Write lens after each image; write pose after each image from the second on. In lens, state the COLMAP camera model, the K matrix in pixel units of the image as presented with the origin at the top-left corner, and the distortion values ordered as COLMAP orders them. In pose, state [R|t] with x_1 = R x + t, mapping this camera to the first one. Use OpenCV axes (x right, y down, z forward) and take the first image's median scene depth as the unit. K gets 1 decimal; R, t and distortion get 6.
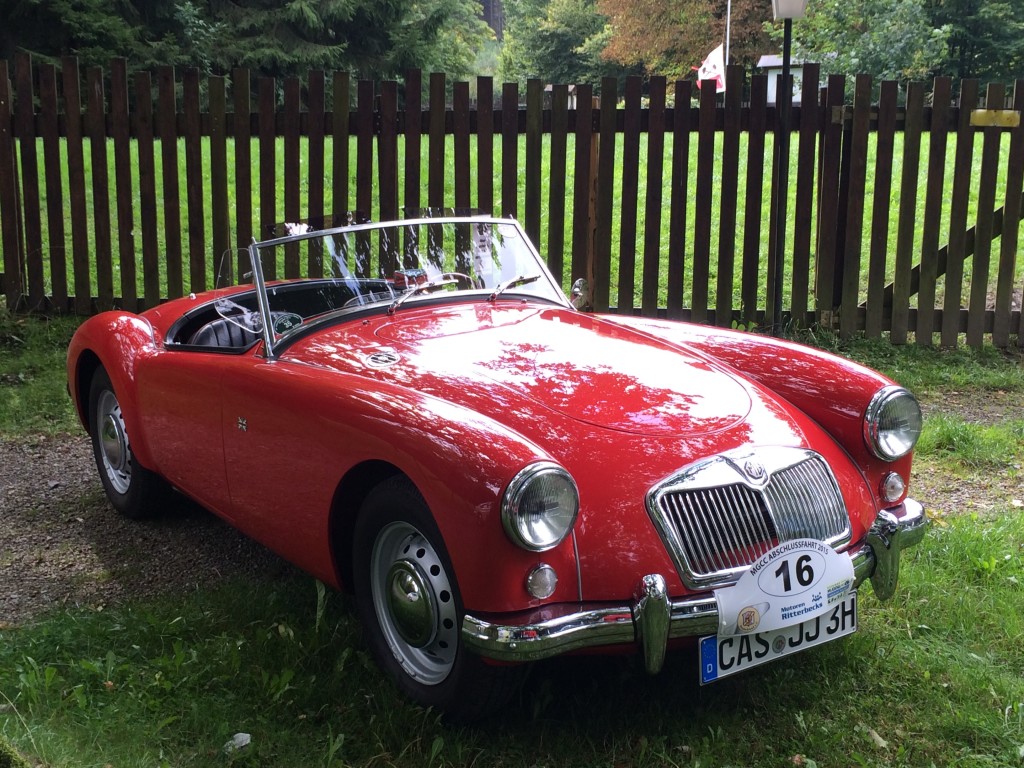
lens RADIAL K [[1413.1, 0, 512.0], [0, 1413.1, 384.0], [0, 0, 1]] dist [0.014262, 0.022378]
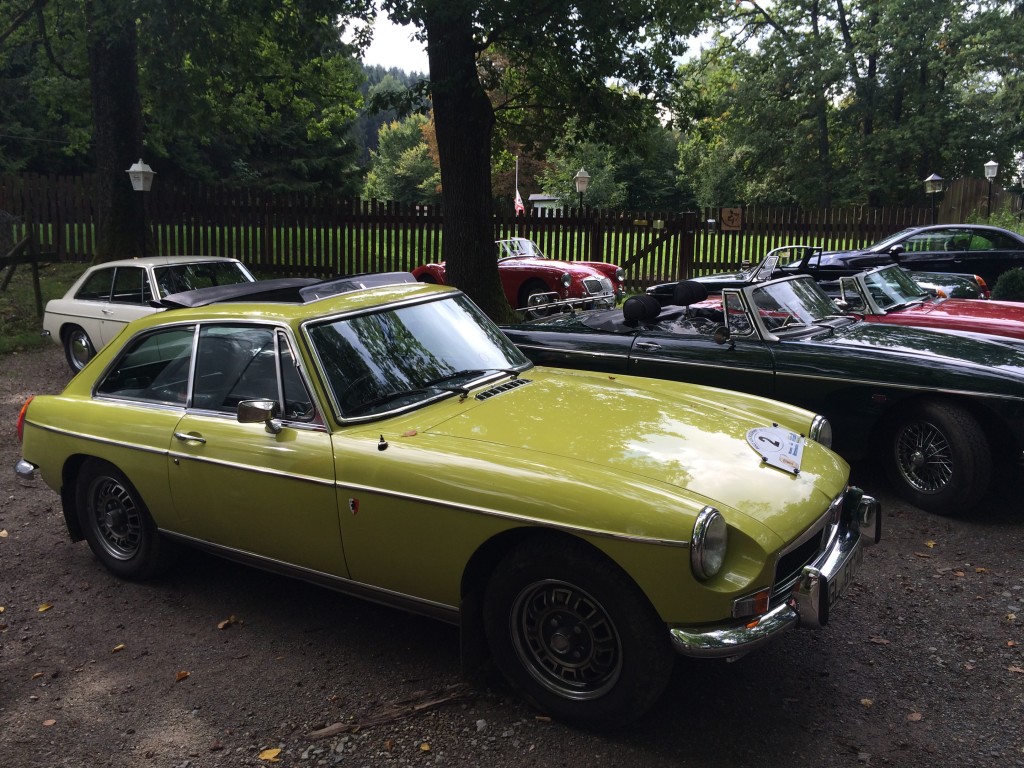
lens RADIAL K [[858.2, 0, 512.0], [0, 858.2, 384.0], [0, 0, 1]] dist [0.000449, -0.004193]
pose [[0.985879, -0.007483, 0.167292, -0.058830], [0.008262, 0.999958, -0.003956, 0.038599], [-0.167255, 0.005283, 0.985900, -0.183925]]
